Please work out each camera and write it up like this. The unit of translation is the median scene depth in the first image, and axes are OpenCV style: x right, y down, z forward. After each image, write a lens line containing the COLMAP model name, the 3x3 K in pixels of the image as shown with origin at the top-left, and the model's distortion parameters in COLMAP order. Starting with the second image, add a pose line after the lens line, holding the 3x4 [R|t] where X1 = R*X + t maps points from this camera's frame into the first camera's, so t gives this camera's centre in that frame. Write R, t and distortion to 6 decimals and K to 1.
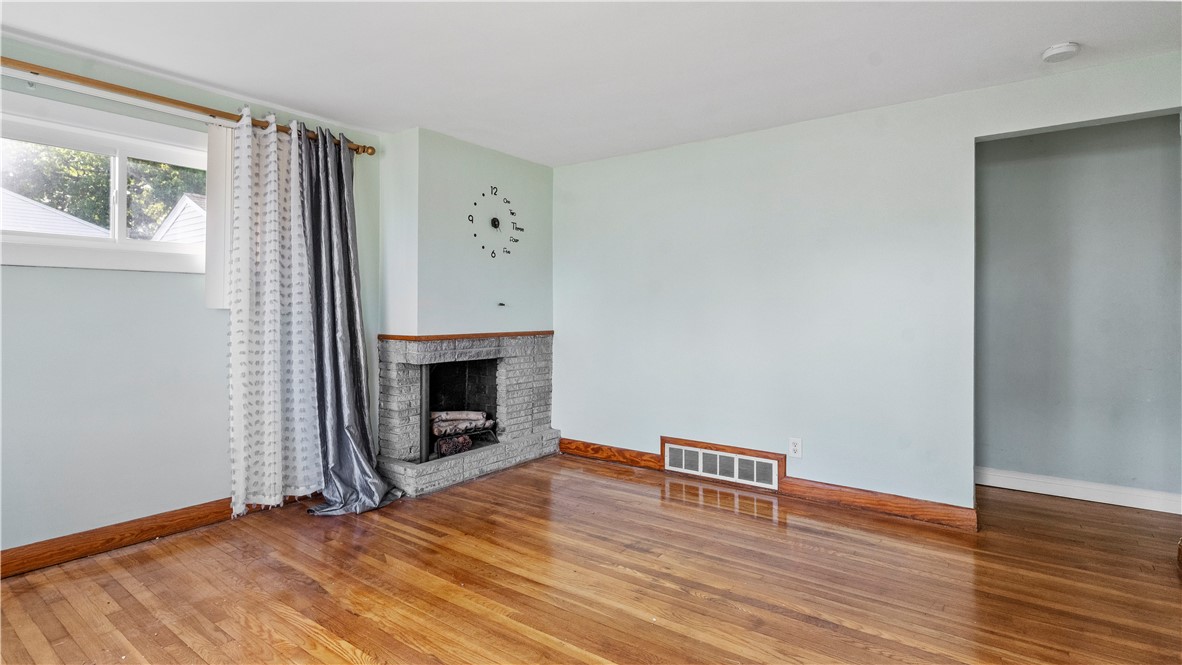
lens RADIAL K [[577.9, 0, 584.4], [0, 577.9, 329.9], [0, 0, 1]] dist [0.004471, -0.000485]
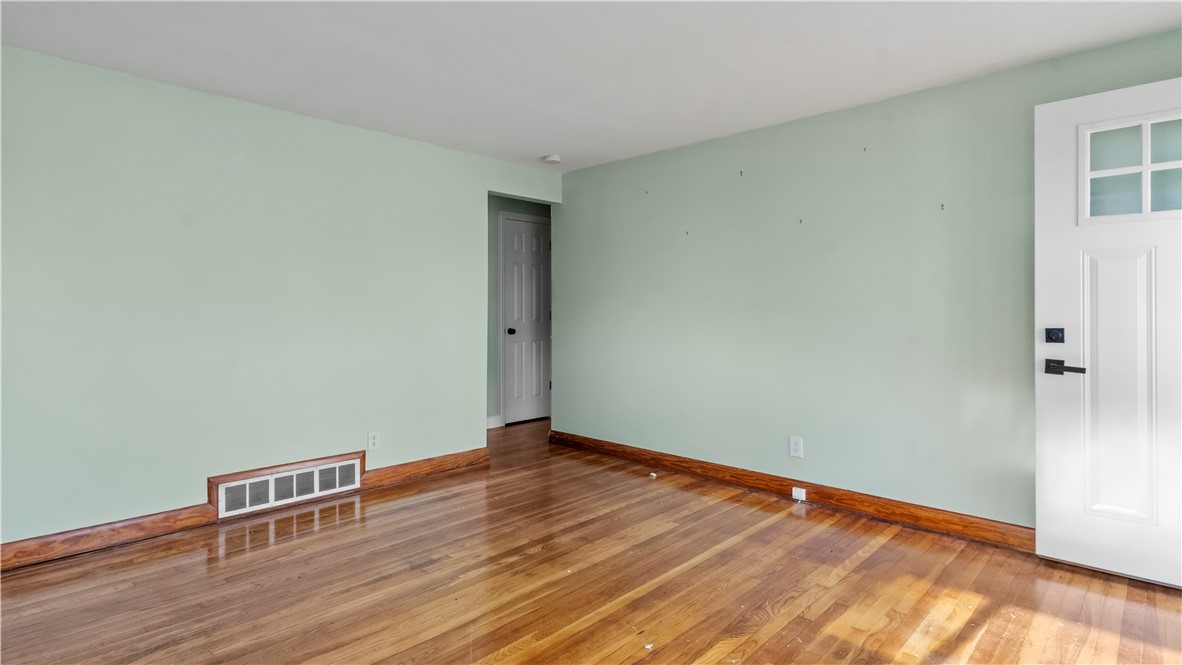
lens RADIAL K [[577.9, 0, 585.9], [0, 577.9, 324.6], [0, 0, 1]] dist [0.004471, -0.000485]
pose [[0.143634, -0.024441, 0.989329, -0.646292], [0.033344, 0.999247, 0.019845, -0.014449], [-0.989069, 0.030138, 0.144341, 0.492167]]
